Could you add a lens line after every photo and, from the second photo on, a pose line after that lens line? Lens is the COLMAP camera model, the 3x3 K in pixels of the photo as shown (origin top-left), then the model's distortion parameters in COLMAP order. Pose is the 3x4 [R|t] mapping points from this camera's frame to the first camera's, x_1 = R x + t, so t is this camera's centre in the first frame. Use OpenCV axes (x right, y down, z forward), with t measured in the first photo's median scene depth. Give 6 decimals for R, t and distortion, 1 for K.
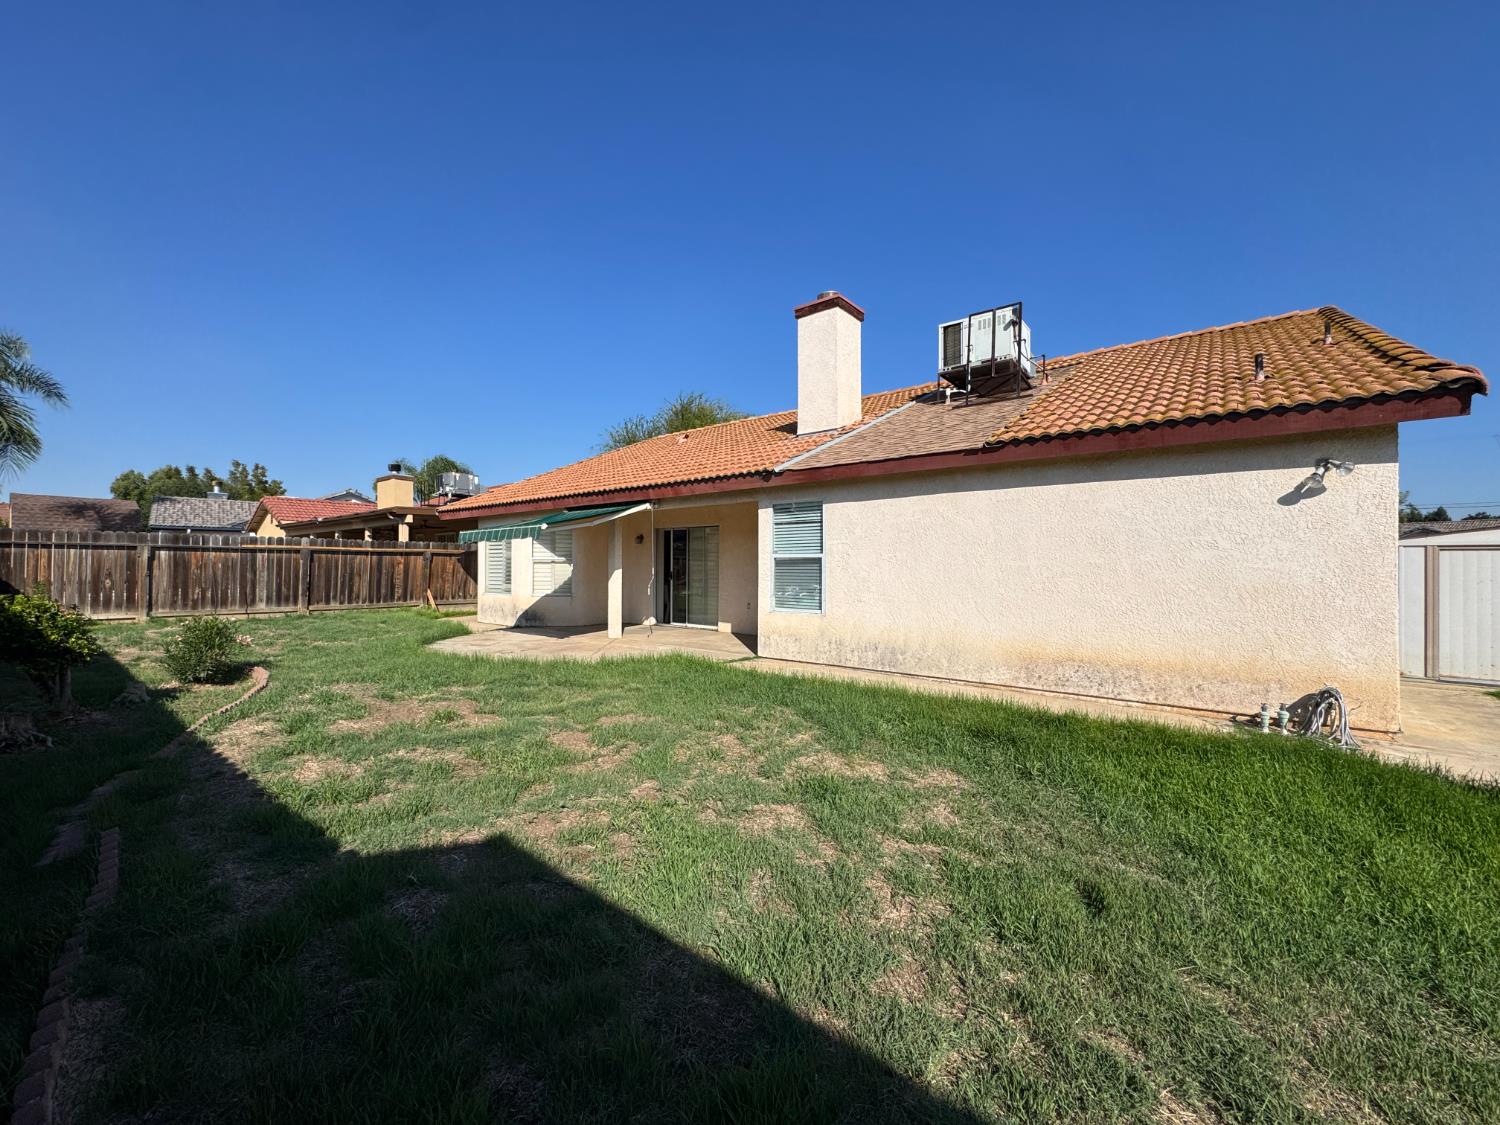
lens RADIAL K [[597.2, 0, 753.0], [0, 597.2, 562.8], [0, 0, 1]] dist [0.001350, -0.000219]
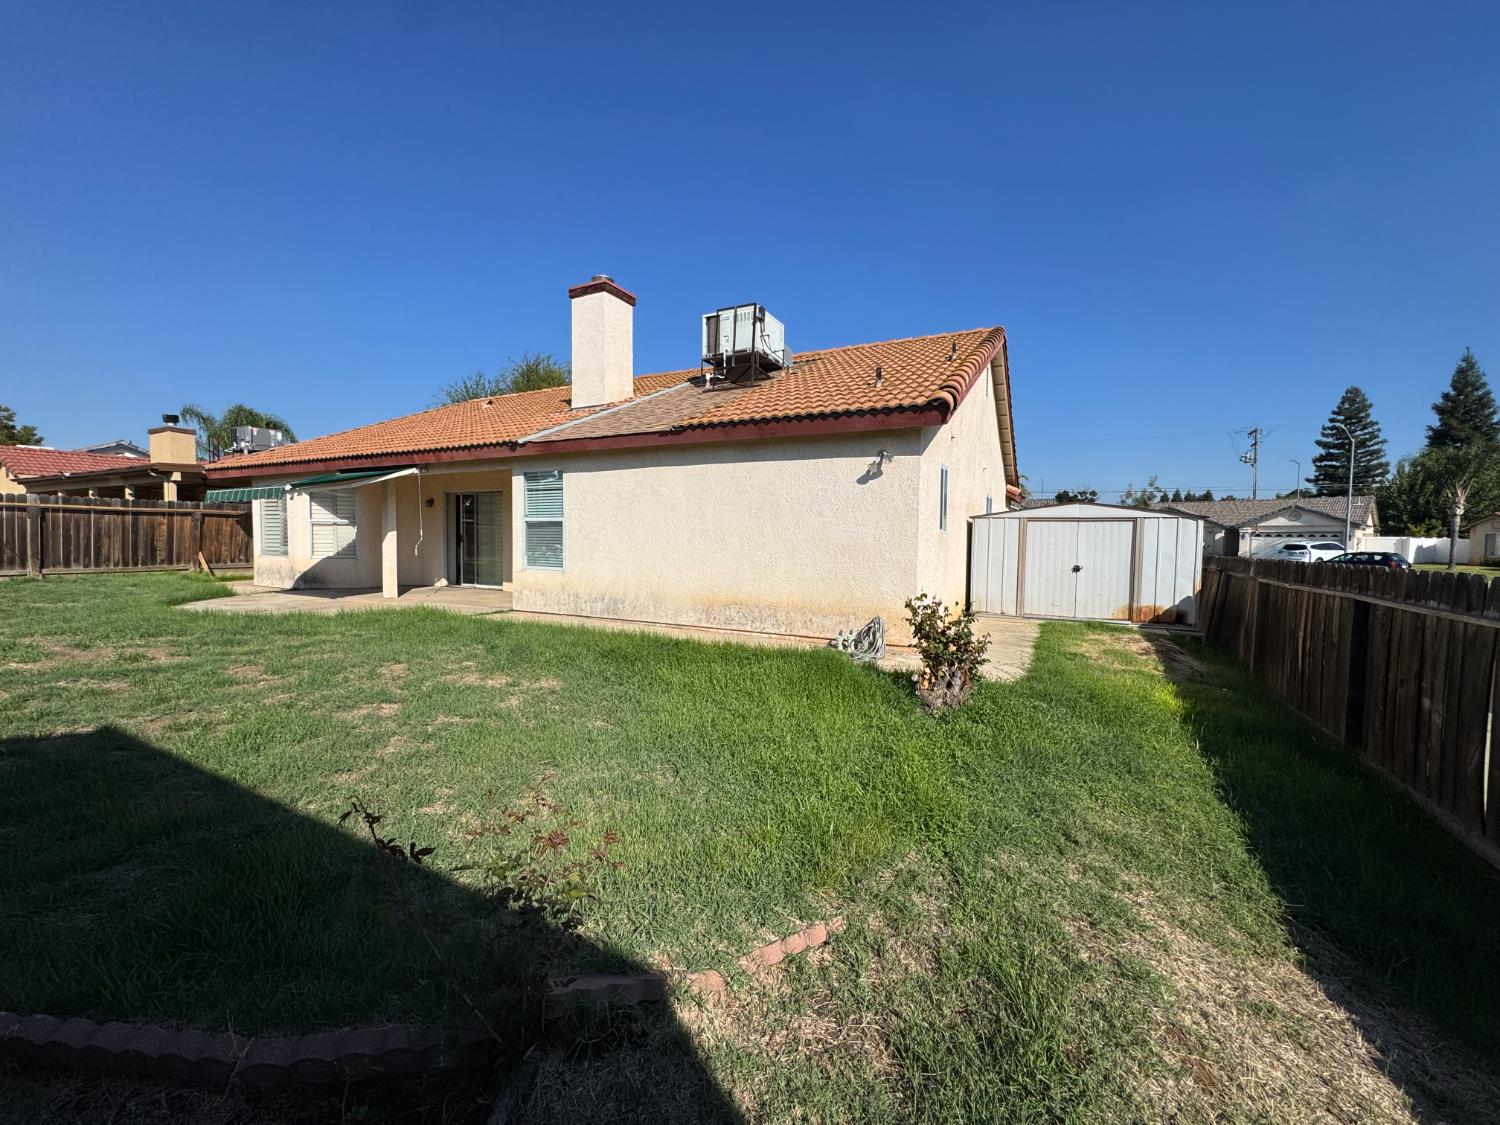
lens RADIAL K [[597.2, 0, 746.1], [0, 597.2, 560.5], [0, 0, 1]] dist [0.001350, -0.000219]
pose [[0.981324, -0.000040, 0.192362, 0.176970], [-0.009264, 0.998830, 0.047466, 0.006751], [-0.192138, -0.048362, 0.980175, -0.133463]]
